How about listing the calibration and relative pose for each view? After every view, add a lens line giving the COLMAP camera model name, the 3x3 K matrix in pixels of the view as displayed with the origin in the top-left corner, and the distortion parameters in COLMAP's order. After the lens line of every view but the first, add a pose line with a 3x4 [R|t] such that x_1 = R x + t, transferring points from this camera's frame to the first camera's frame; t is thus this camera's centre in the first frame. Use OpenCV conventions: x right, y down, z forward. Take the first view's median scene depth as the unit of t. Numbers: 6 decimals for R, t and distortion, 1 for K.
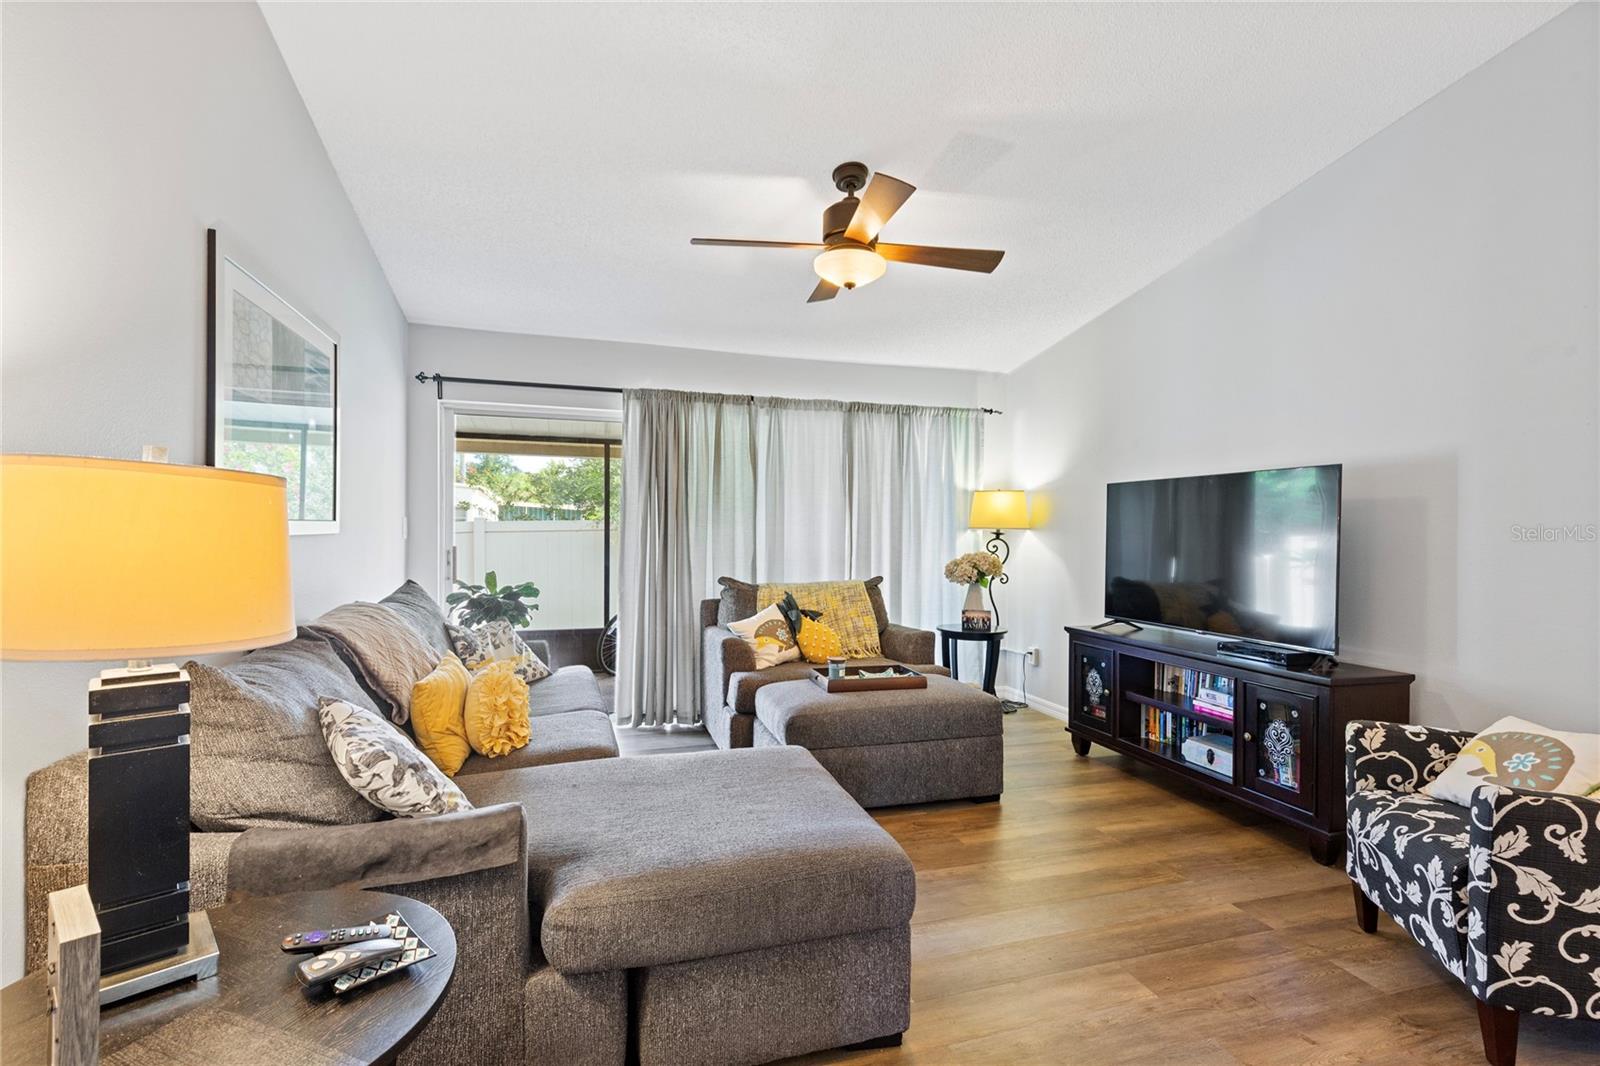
lens RADIAL K [[728.2, 0, 811.9], [0, 728.2, 533.8], [0, 0, 1]] dist [0.010922, -0.005068]
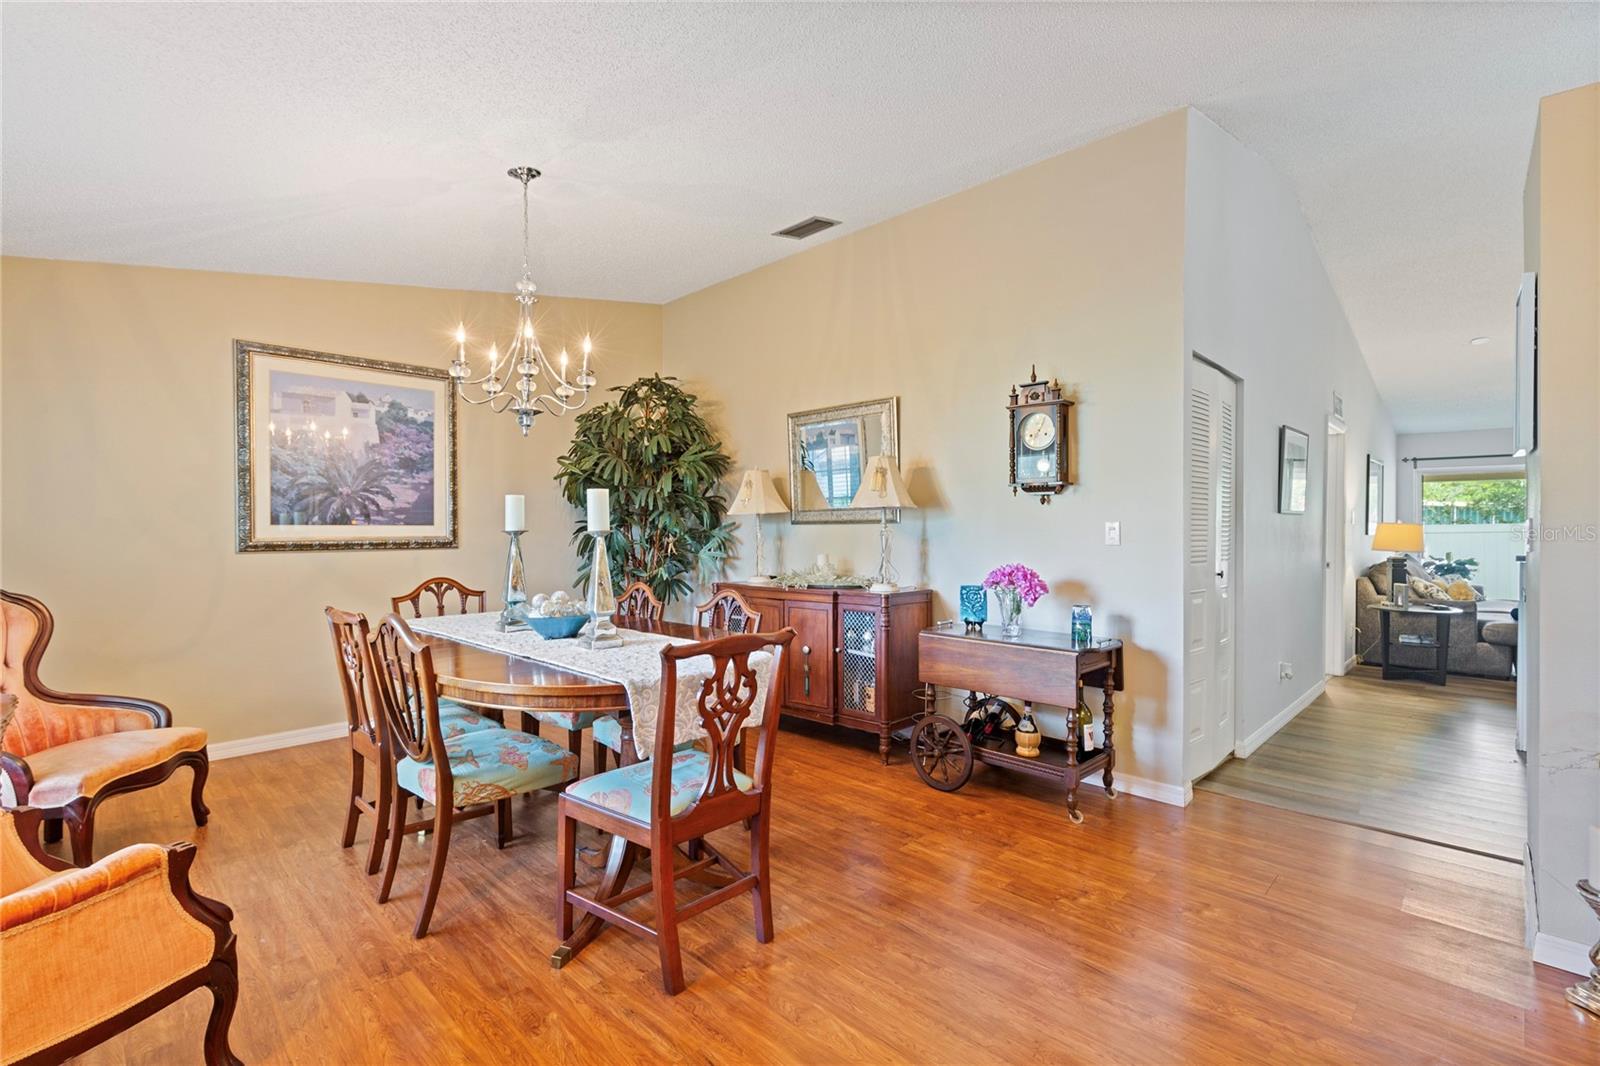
lens RADIAL K [[728.2, 0, 794.5], [0, 728.2, 540.2], [0, 0, 1]] dist [0.010922, -0.005068]
pose [[0.451876, 0.002245, -0.892078, 0.504882], [0.003508, 0.999985, 0.004294, 0.000927], [0.892074, -0.005070, 0.451861, -1.398011]]
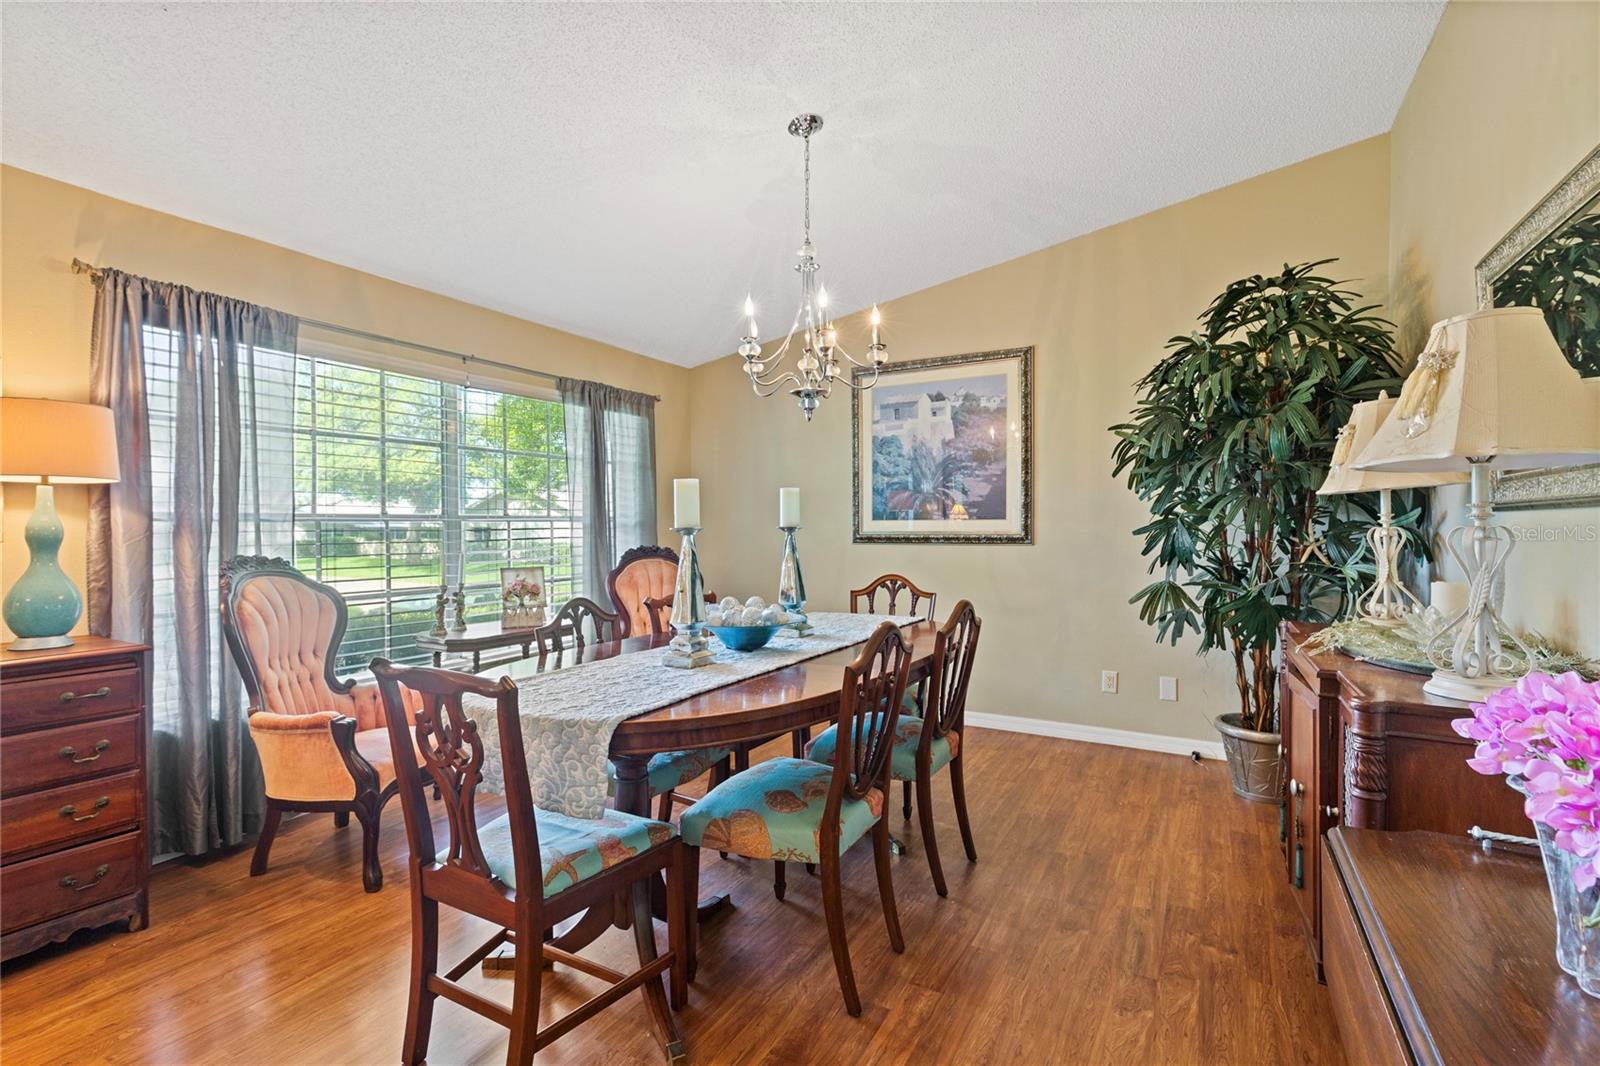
lens RADIAL K [[728.2, 0, 802.1], [0, 728.2, 532.4], [0, 0, 1]] dist [0.010922, -0.005068]
pose [[-0.742065, -0.000036, -0.670328, 0.185758], [-0.005886, 0.999962, 0.006462, -0.005064], [0.670302, 0.008740, -0.742037, -0.855481]]
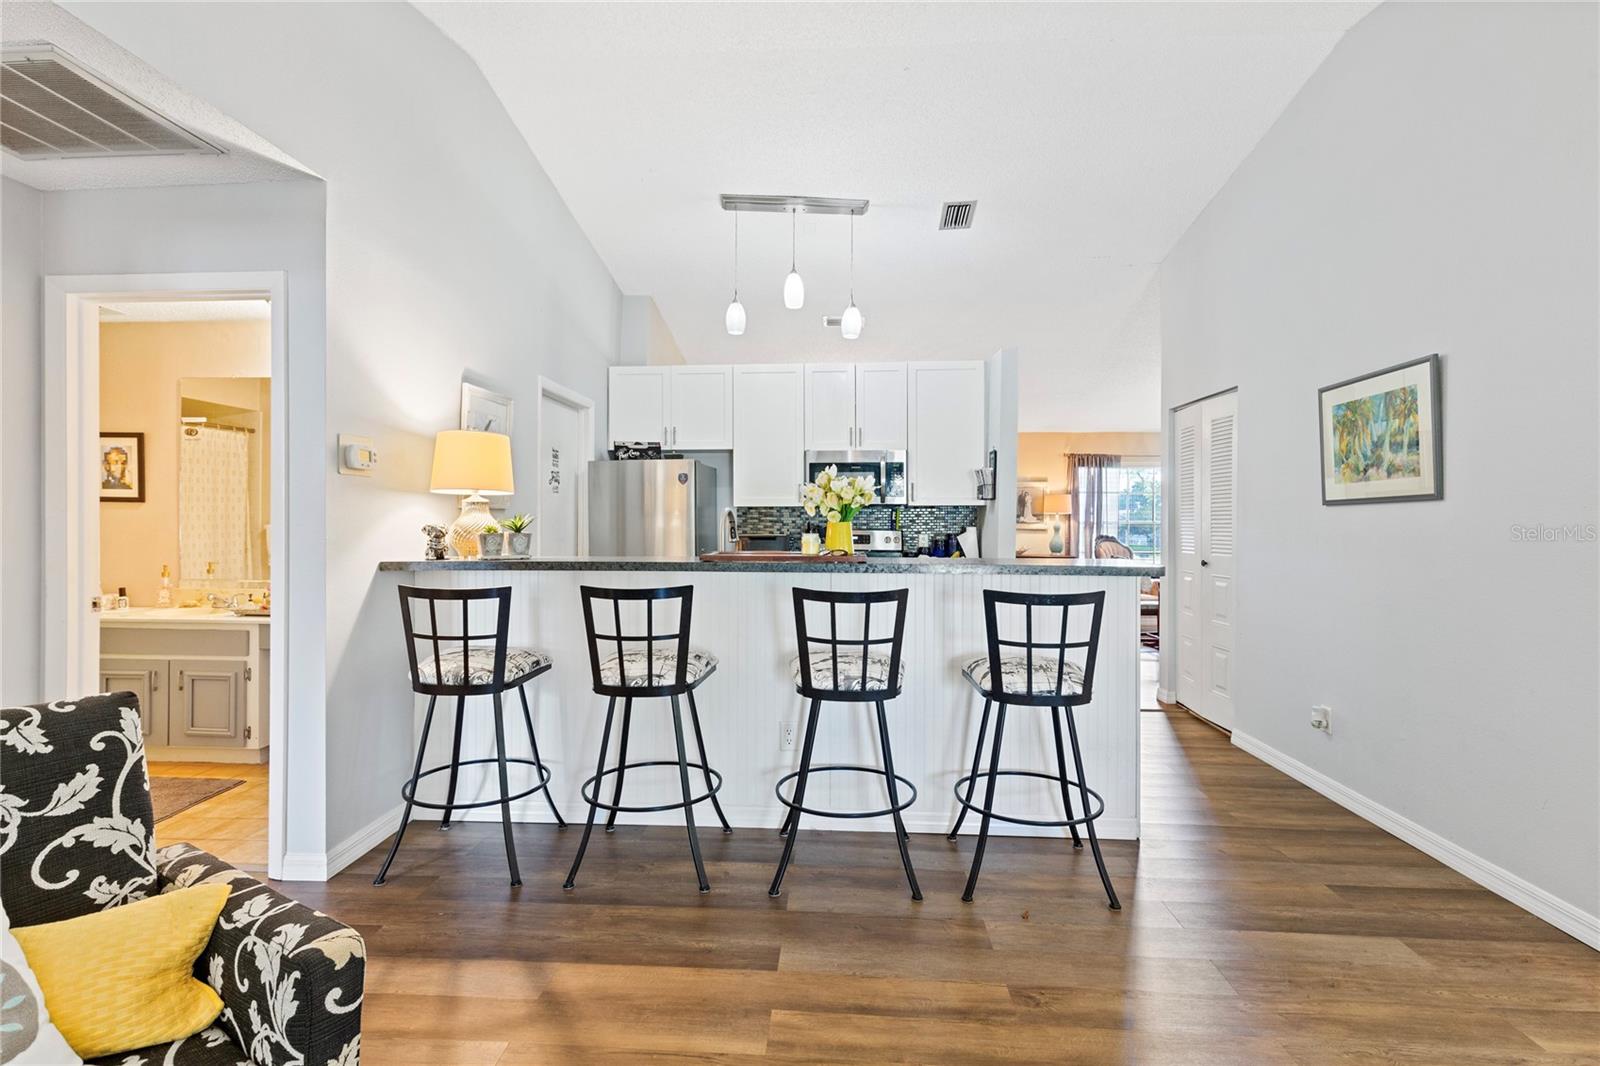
lens RADIAL K [[728.2, 0, 800.2], [0, 728.2, 525.4], [0, 0, 1]] dist [0.010922, -0.005068]
pose [[-0.924464, -0.016747, 0.380901, 0.124327], [-0.015426, 0.999860, 0.006522, -0.004196], [-0.380957, 0.000154, -0.924593, 0.537294]]
